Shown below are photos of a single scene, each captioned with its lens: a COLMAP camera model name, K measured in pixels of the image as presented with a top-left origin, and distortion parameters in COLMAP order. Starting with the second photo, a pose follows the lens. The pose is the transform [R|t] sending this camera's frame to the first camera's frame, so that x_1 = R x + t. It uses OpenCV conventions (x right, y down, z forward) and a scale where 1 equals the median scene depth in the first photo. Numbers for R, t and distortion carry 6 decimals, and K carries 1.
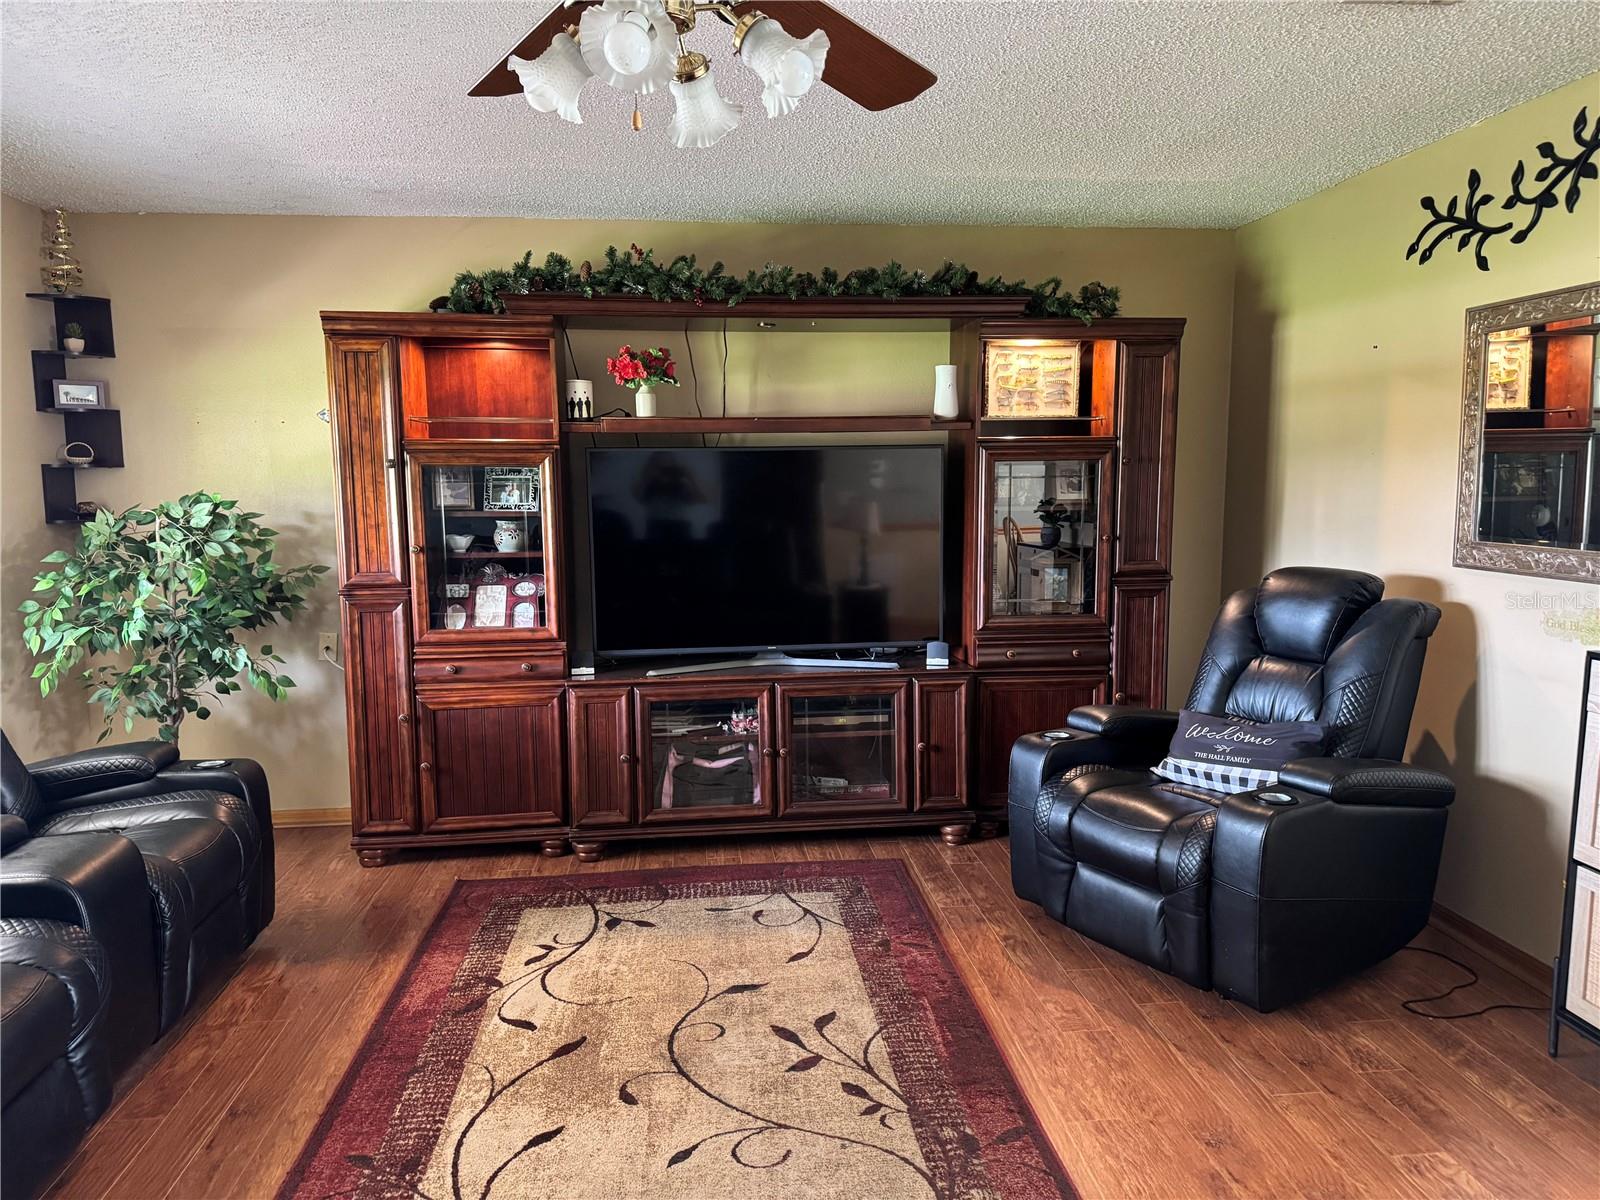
lens RADIAL K [[1110.2, 0, 810.1], [0, 1110.2, 603.2], [0, 0, 1]] dist [0.055202, -0.053130]
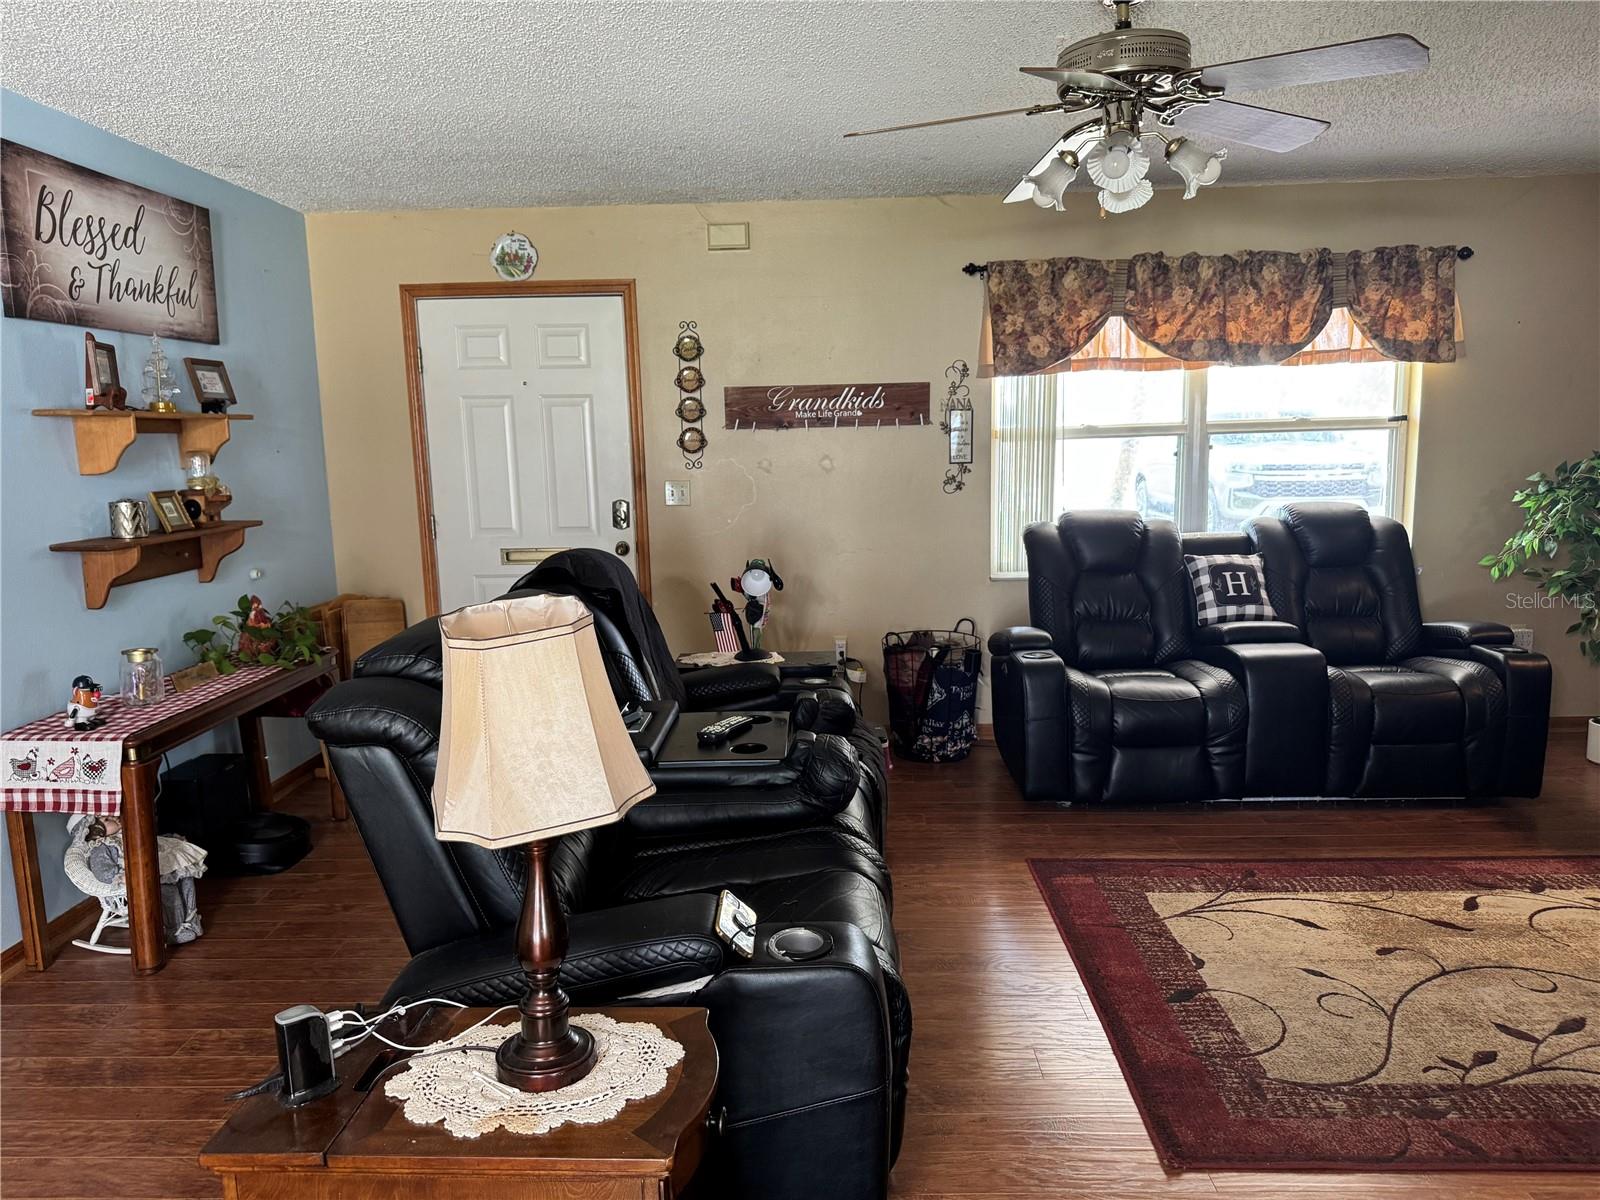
lens RADIAL K [[1121.5, 0, 796.1], [0, 1121.5, 609.0], [0, 0, 1]] dist [0.067746, -0.086883]
pose [[-0.140207, 0.162241, -0.976739, 0.669442], [-0.092162, 0.980062, 0.176022, -0.039864], [0.985824, 0.114698, -0.122459, 0.324503]]
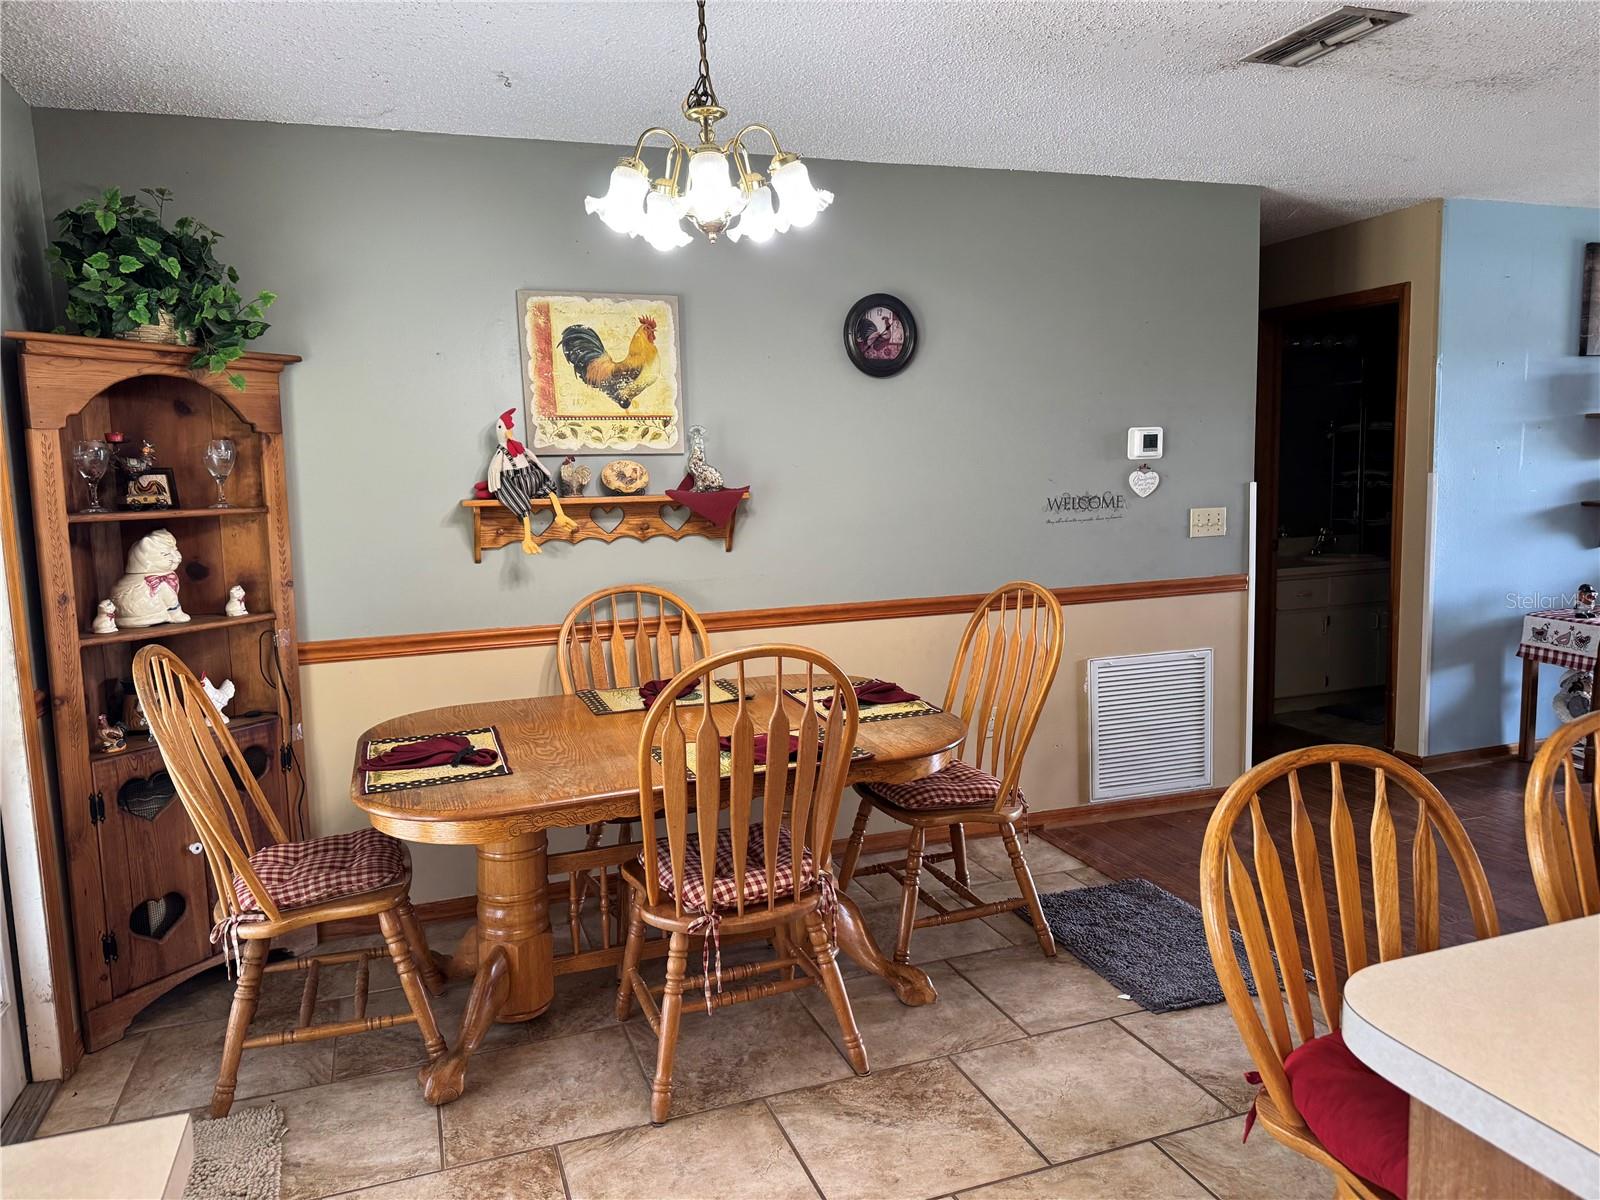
lens RADIAL K [[1110.2, 0, 810.1], [0, 1110.2, 603.2], [0, 0, 1]] dist [0.055202, -0.053130]
pose [[-0.971580, 0.062323, -0.228360, 1.081864], [0.006900, 0.971764, 0.235852, -0.085632], [0.236611, 0.227574, -0.944577, 0.711039]]
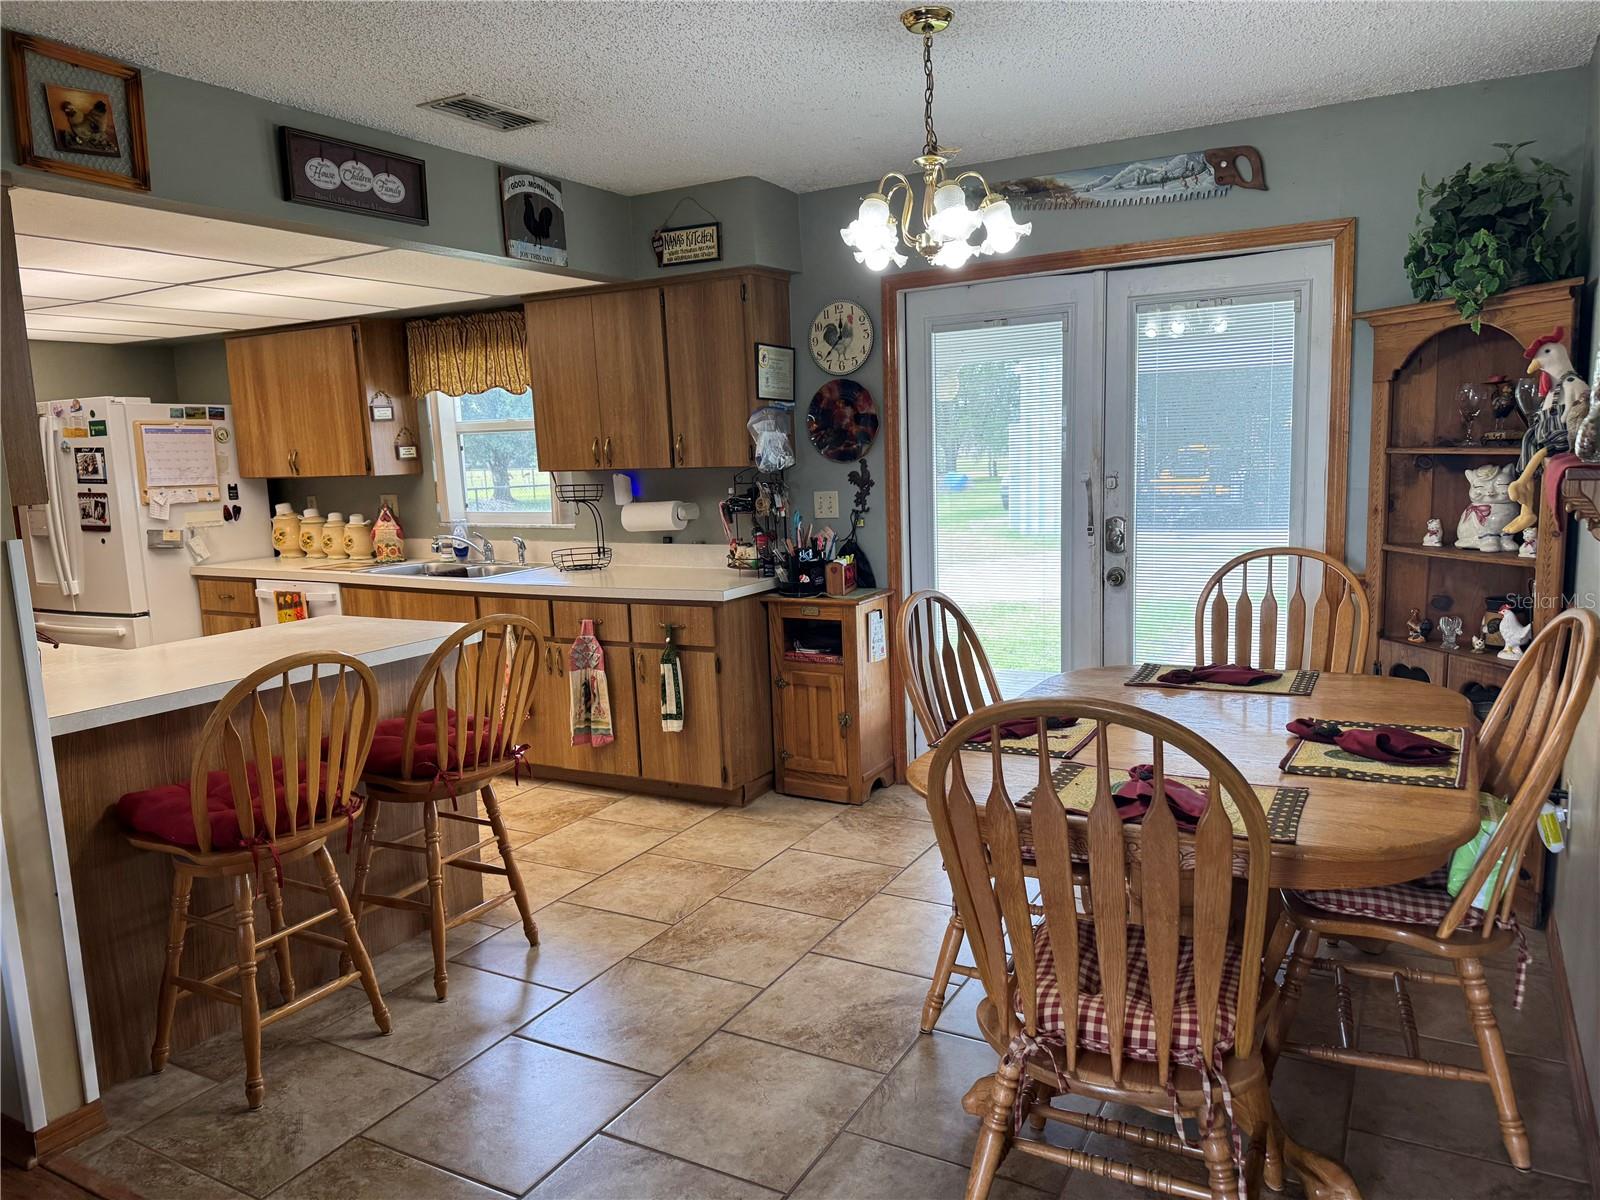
lens RADIAL K [[1112.7, 0, 801.0], [0, 1112.7, 605.6], [0, 0, 1]] dist [0.126849, -0.202490]
pose [[0.583369, -0.130435, 0.801665, 0.345657], [0.127506, 0.989490, 0.068210, 0.025505], [-0.802136, 0.062425, 0.593869, -0.214951]]
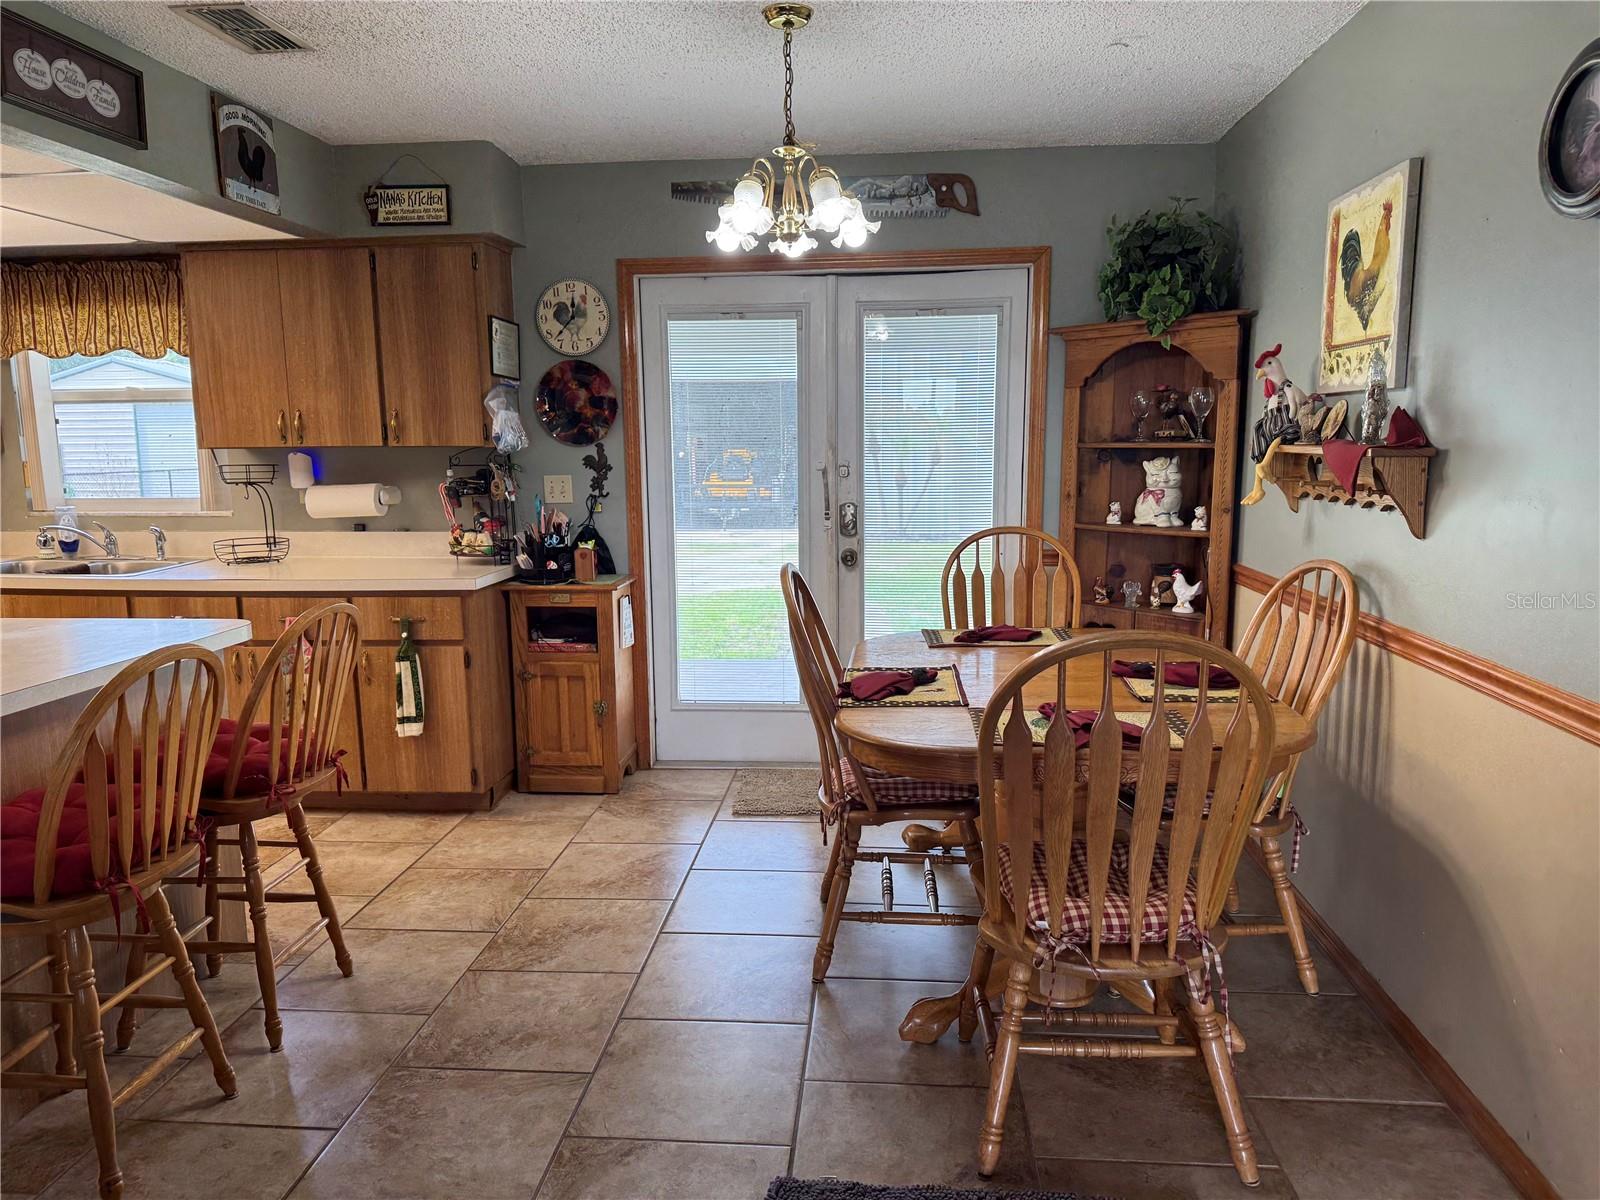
lens RADIAL K [[1121.5, 0, 796.1], [0, 1121.5, 609.0], [0, 0, 1]] dist [0.067746, -0.086883]
pose [[0.201853, -0.146575, 0.968386, 0.237346], [0.123897, 0.984617, 0.123206, 0.012571], [-0.971548, 0.095111, 0.216908, -0.015589]]
